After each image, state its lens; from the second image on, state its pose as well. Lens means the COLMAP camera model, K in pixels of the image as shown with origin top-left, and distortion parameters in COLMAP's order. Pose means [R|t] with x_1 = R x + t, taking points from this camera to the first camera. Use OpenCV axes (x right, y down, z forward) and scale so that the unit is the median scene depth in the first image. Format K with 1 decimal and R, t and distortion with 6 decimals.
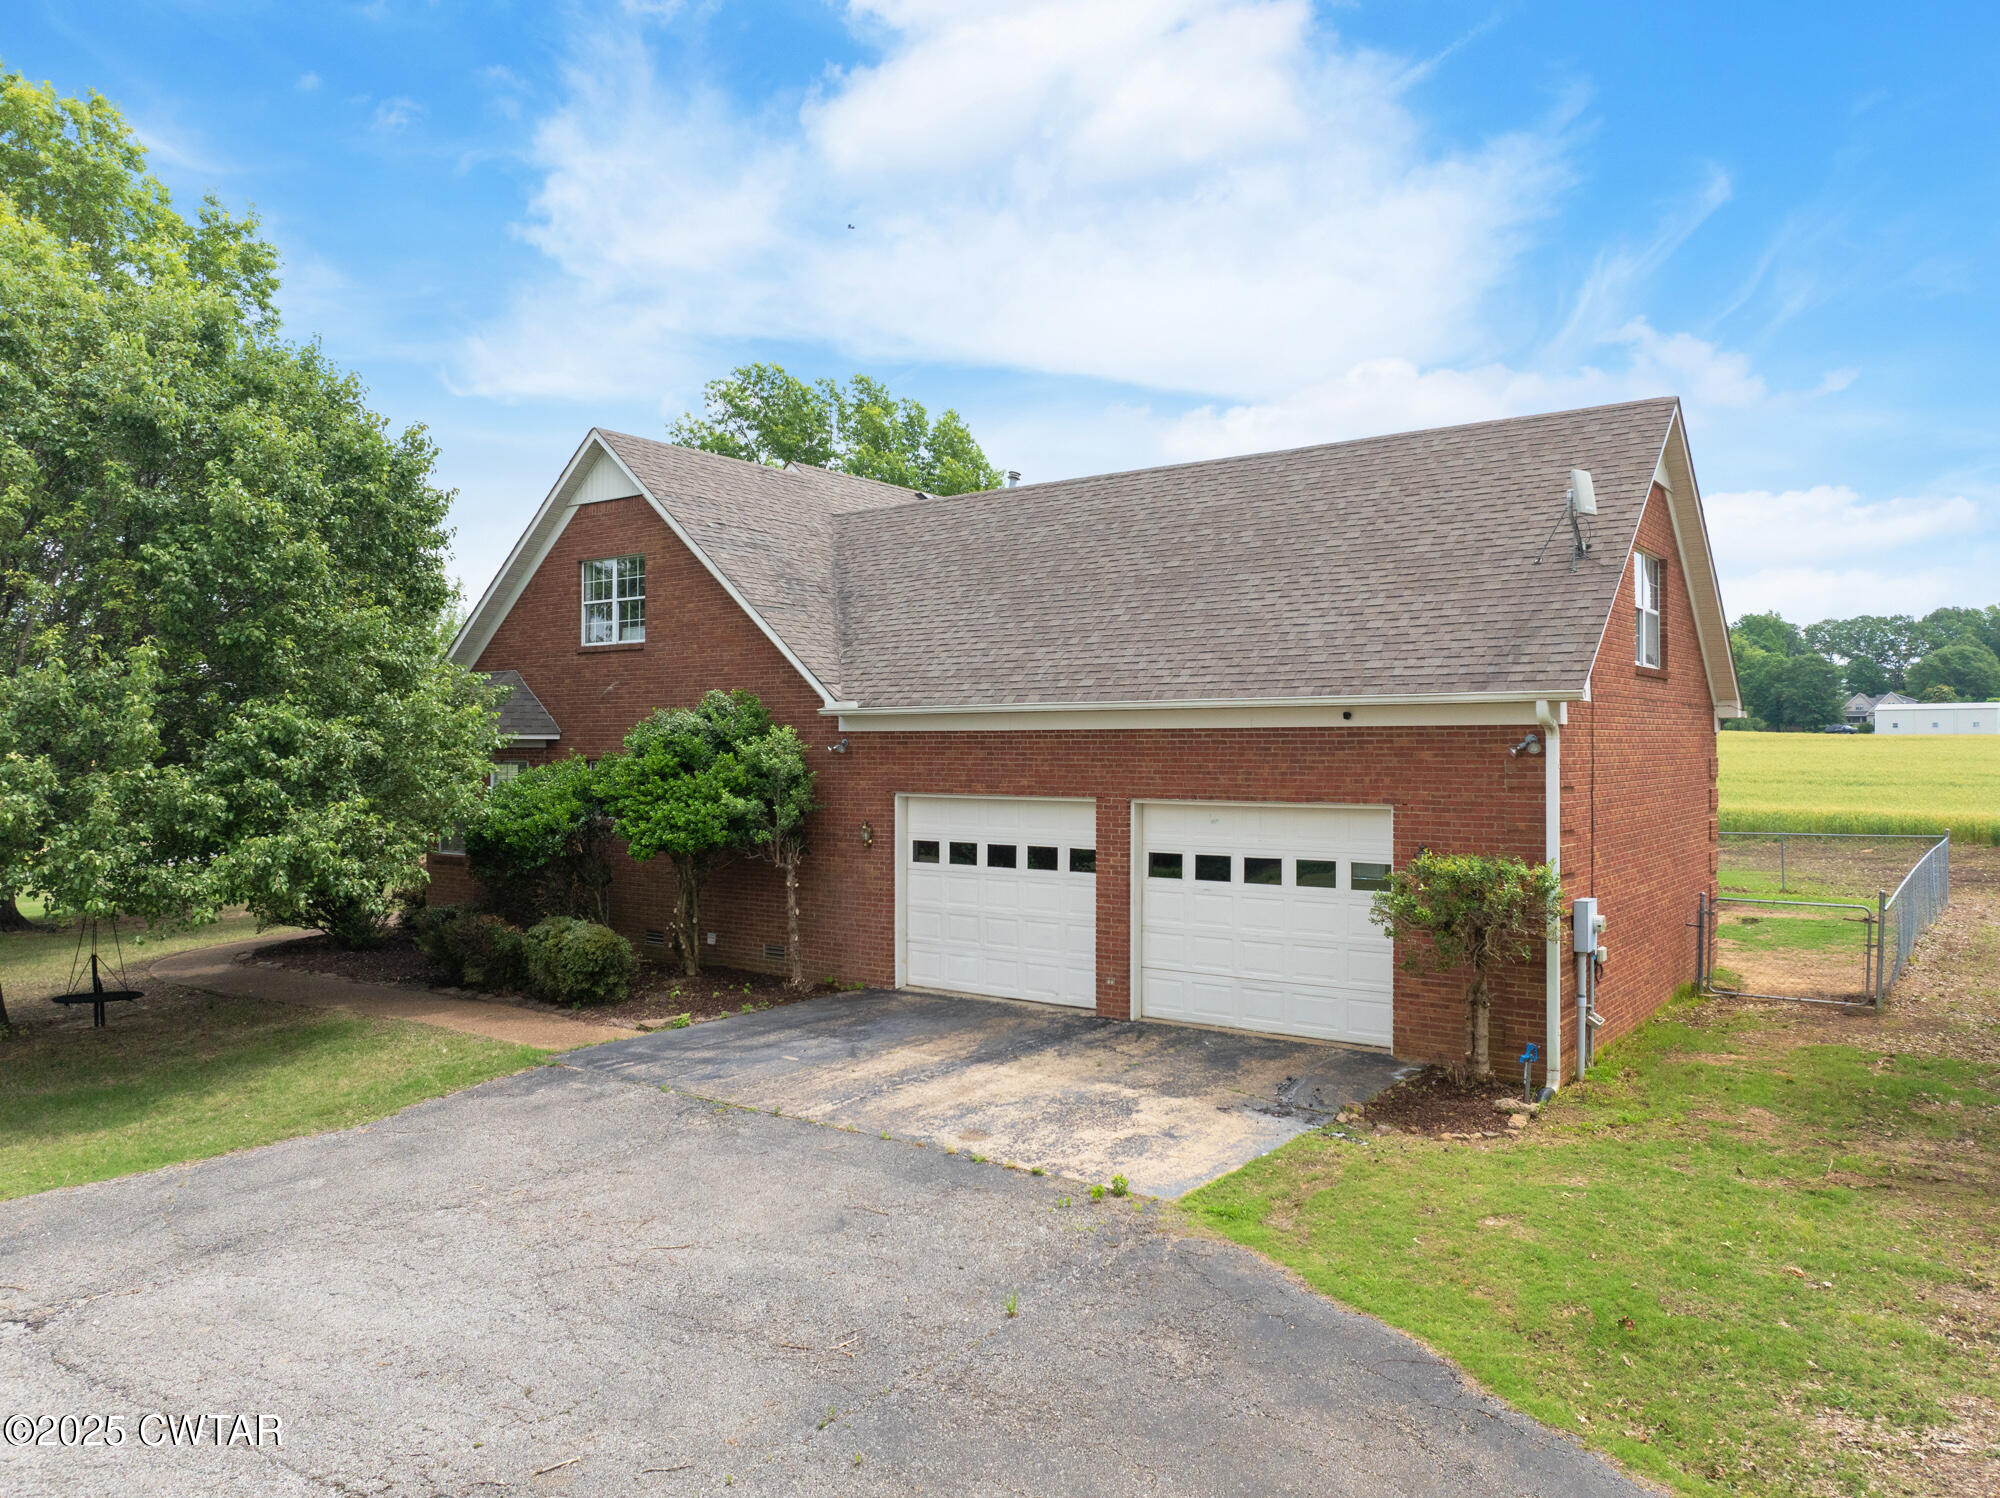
lens RADIAL K [[1412.8, 0, 988.2], [0, 1412.8, 758.5], [0, 0, 1]] dist [-0.037238, 0.000230]
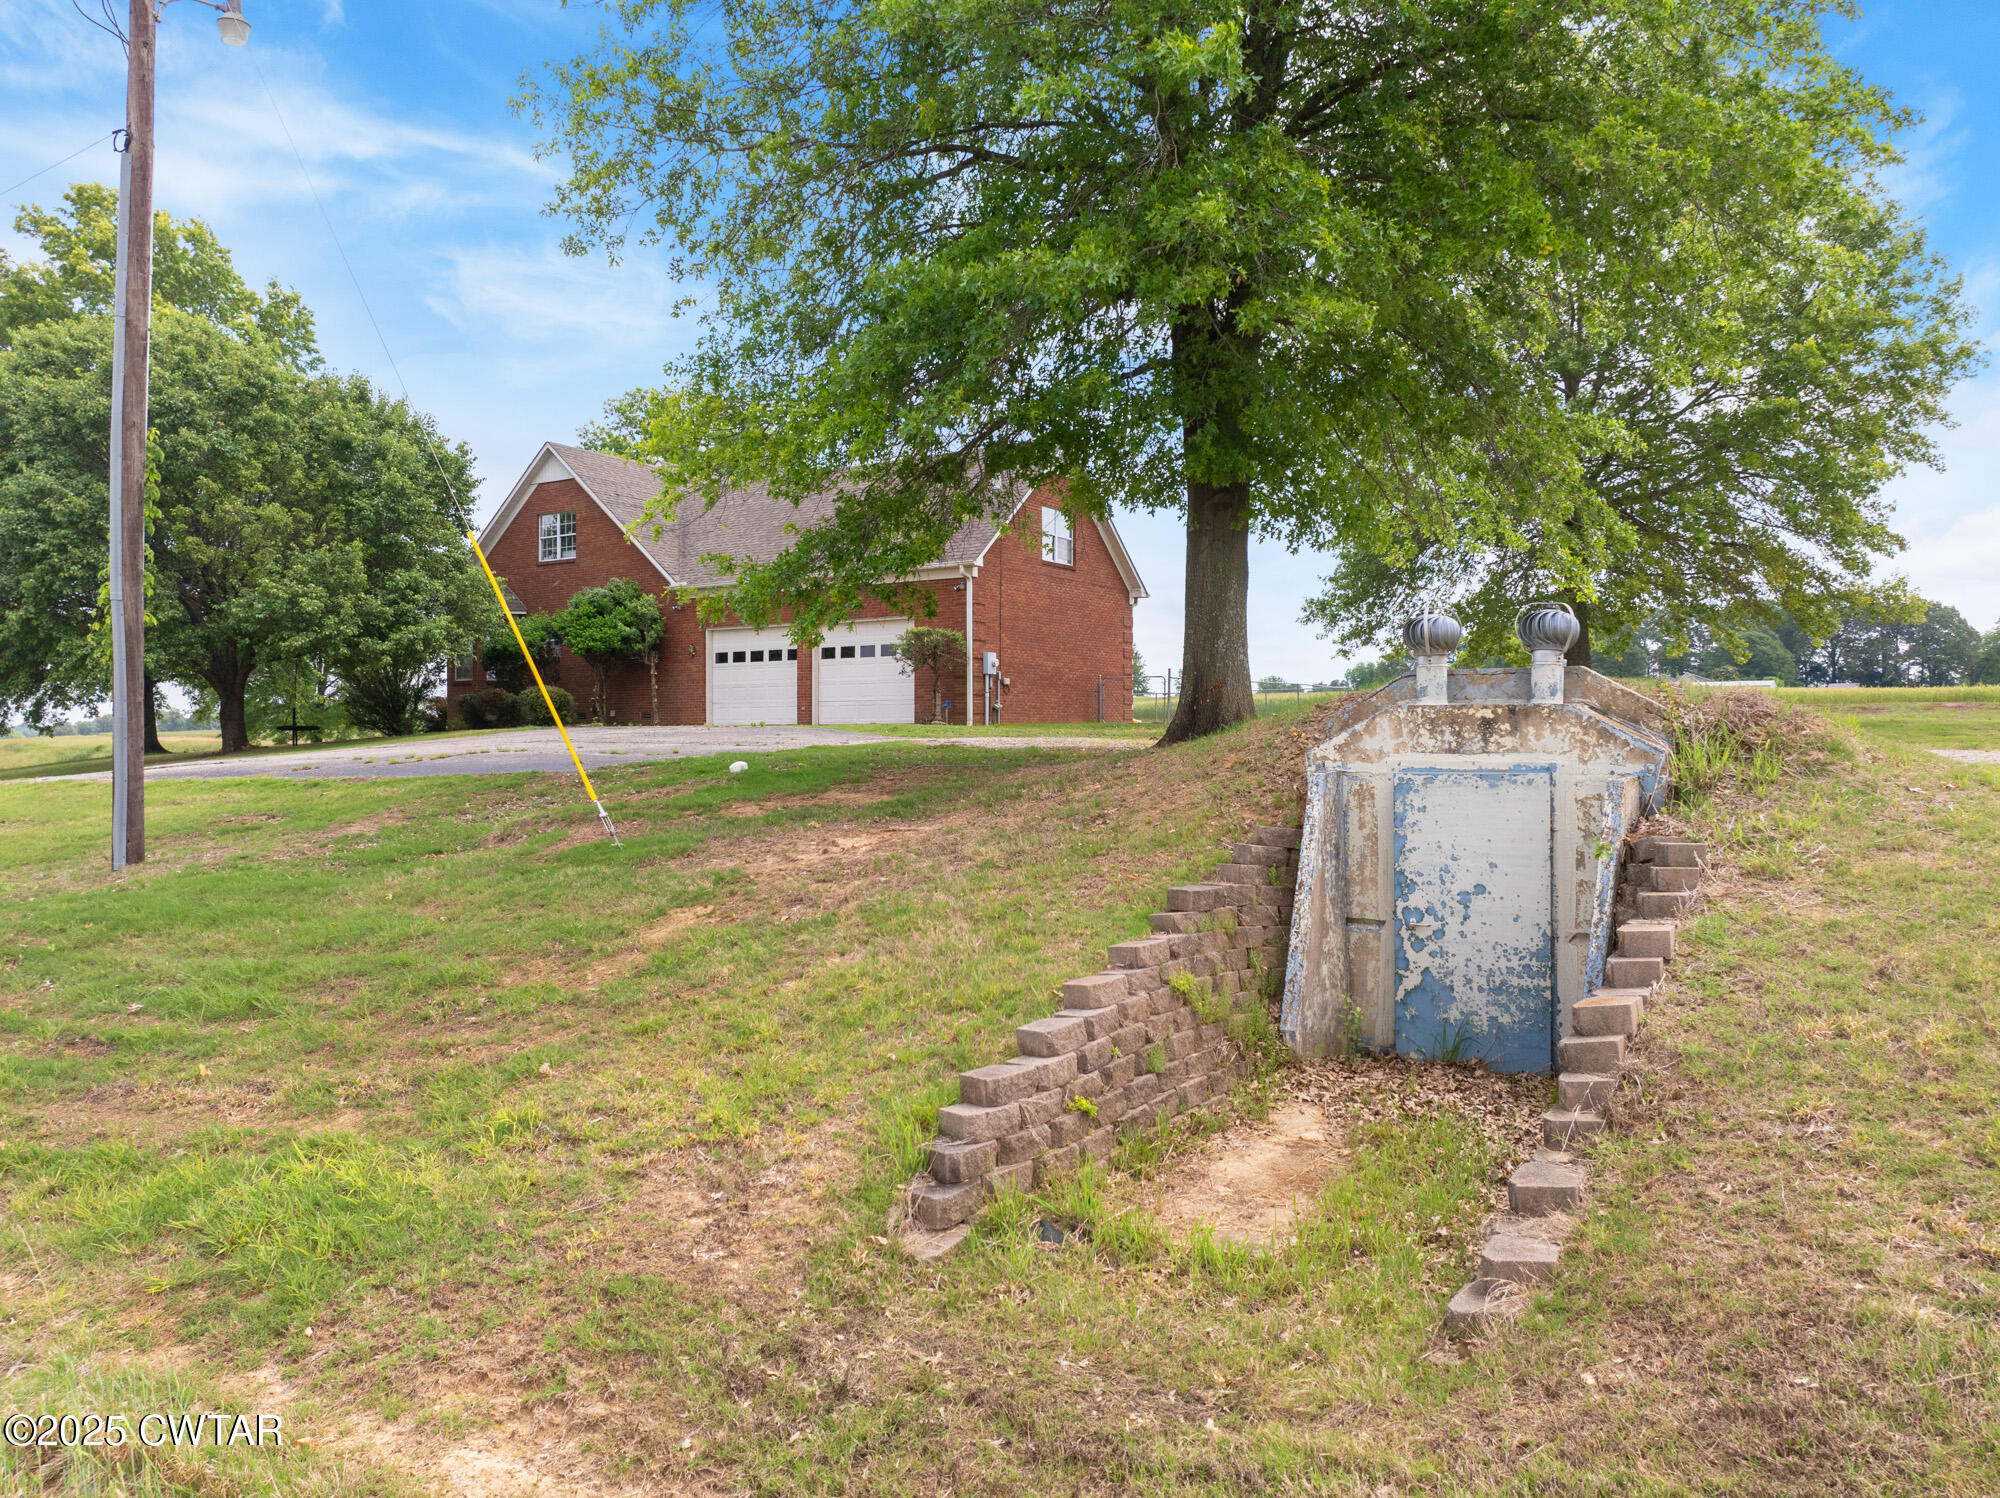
lens RADIAL K [[1412.8, 0, 1008.5], [0, 1412.8, 747.0], [0, 0, 1]] dist [-0.037238, 0.000230]
pose [[0.996313, -0.002122, 0.085766, 0.197120], [0.002293, 0.999996, -0.001894, 0.204905], [-0.085762, 0.002084, 0.996314, -1.068788]]
